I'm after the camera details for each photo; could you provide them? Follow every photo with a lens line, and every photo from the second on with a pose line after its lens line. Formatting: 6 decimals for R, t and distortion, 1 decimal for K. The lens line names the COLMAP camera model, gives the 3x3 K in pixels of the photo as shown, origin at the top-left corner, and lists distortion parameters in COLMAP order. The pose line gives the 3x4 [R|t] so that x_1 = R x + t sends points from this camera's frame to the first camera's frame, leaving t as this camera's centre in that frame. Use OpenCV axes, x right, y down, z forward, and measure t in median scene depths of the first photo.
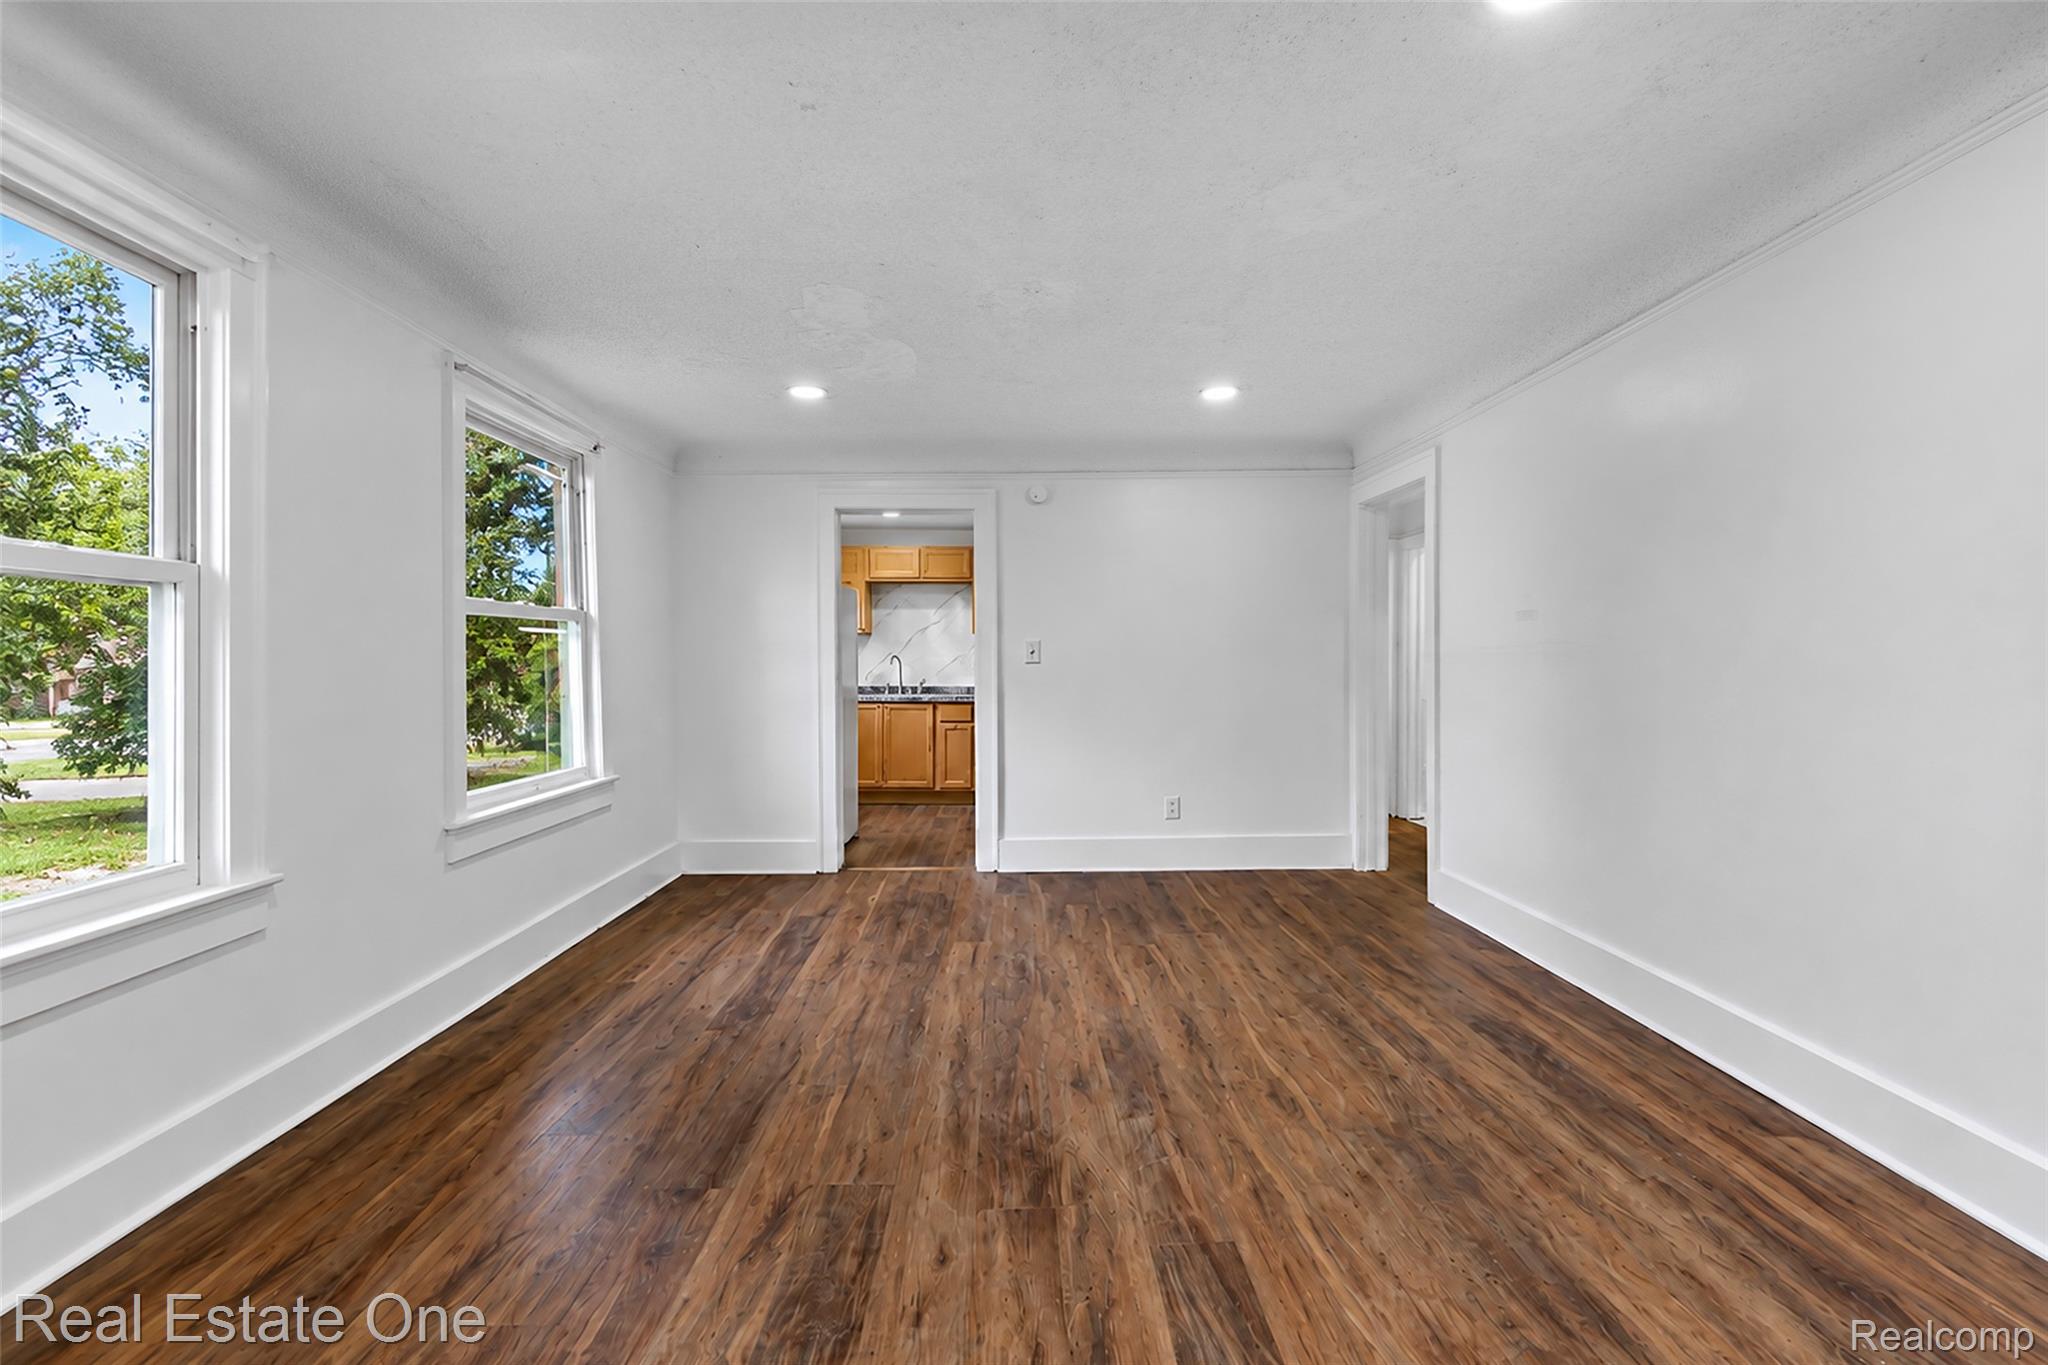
lens RADIAL K [[842.7, 0, 1025.9], [0, 842.7, 673.6], [0, 0, 1]] dist [0.000125, 0.000090]
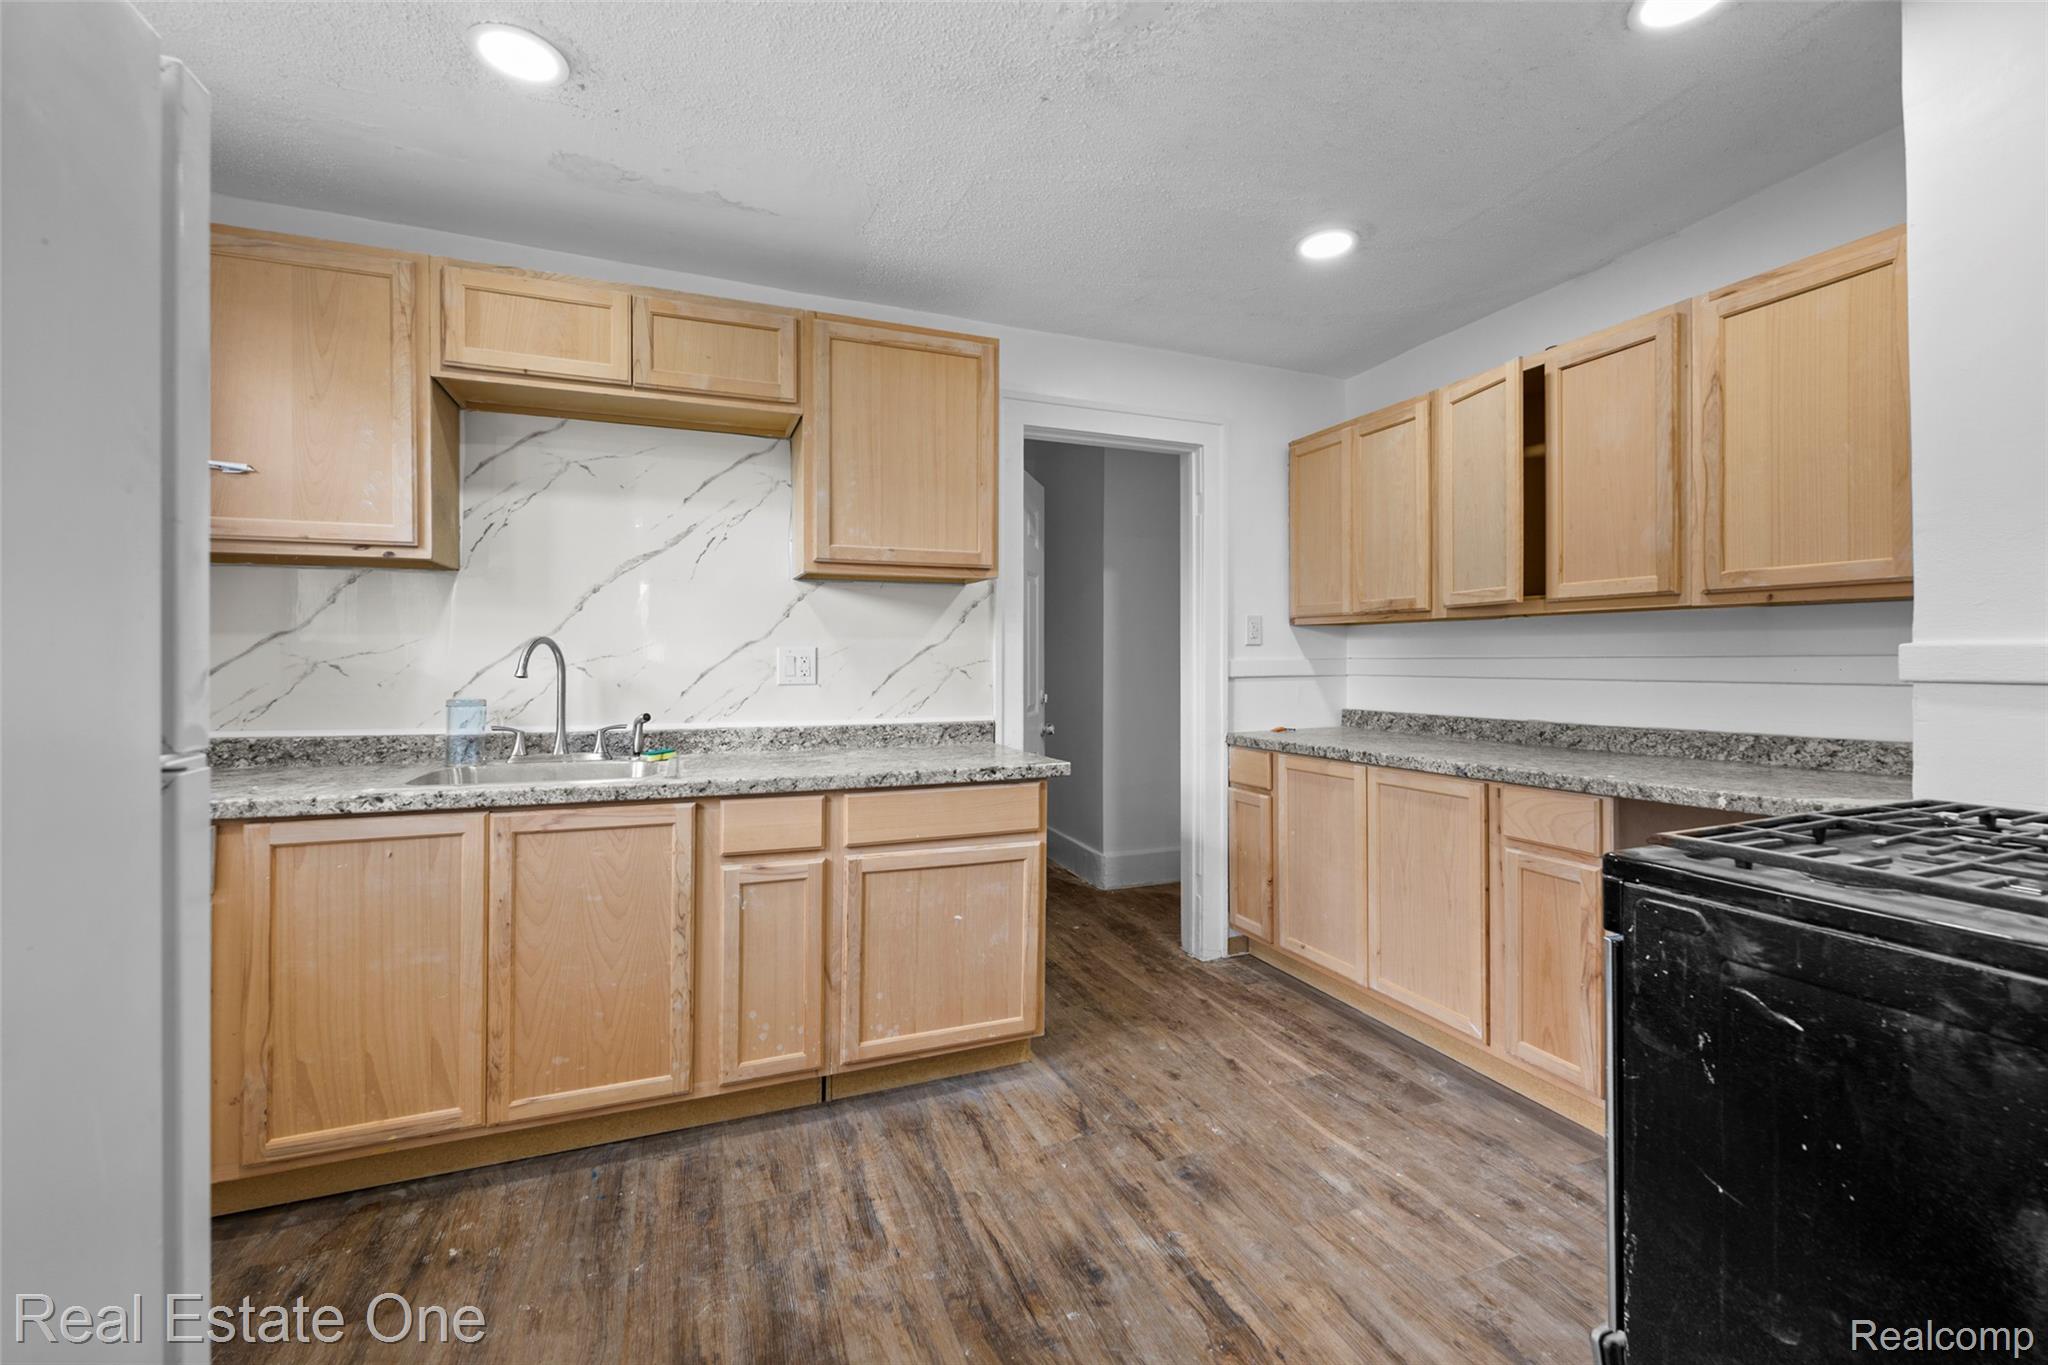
lens RADIAL K [[852.7, 0, 1023.8], [0, 852.7, 646.8], [0, 0, 1]] dist [-0.001341, -0.000180]
pose [[0.934998, -0.005765, 0.354606, -0.102548], [0.002266, 0.999945, 0.010283, -0.019763], [-0.354646, -0.008811, 0.934959, 0.653713]]
